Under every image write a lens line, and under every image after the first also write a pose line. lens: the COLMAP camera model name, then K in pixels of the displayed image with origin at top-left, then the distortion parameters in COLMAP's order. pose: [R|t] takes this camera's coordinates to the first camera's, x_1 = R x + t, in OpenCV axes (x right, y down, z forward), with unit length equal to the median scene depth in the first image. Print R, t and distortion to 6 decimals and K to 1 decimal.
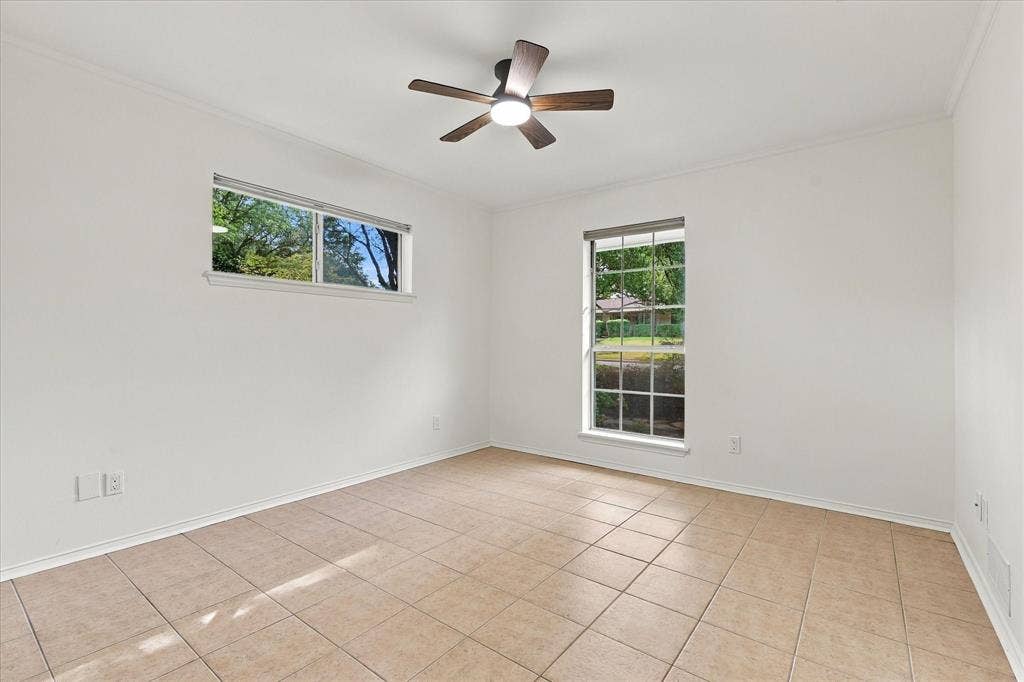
lens RADIAL K [[449.8, 0, 516.3], [0, 449.8, 342.4], [0, 0, 1]] dist [0.000990, 0.000112]
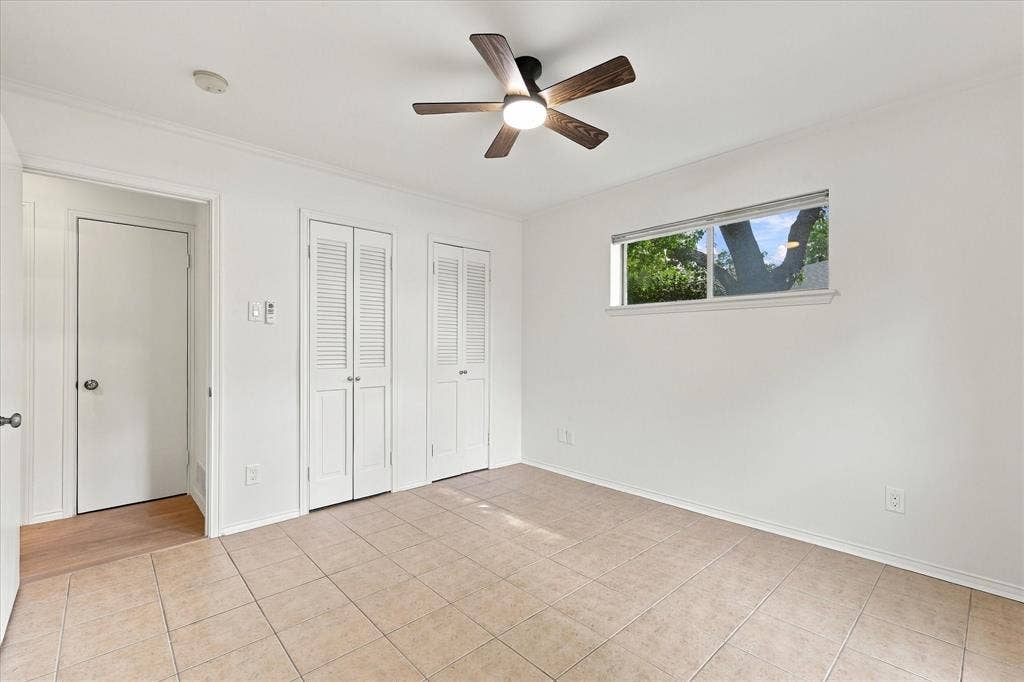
lens RADIAL K [[449.8, 0, 516.3], [0, 449.8, 342.4], [0, 0, 1]] dist [0.000990, 0.000112]
pose [[-0.170691, -0.011800, -0.985254, 0.762591], [-0.002037, 0.999930, -0.011623, -0.028366], [0.985323, 0.000023, -0.170703, 0.978745]]
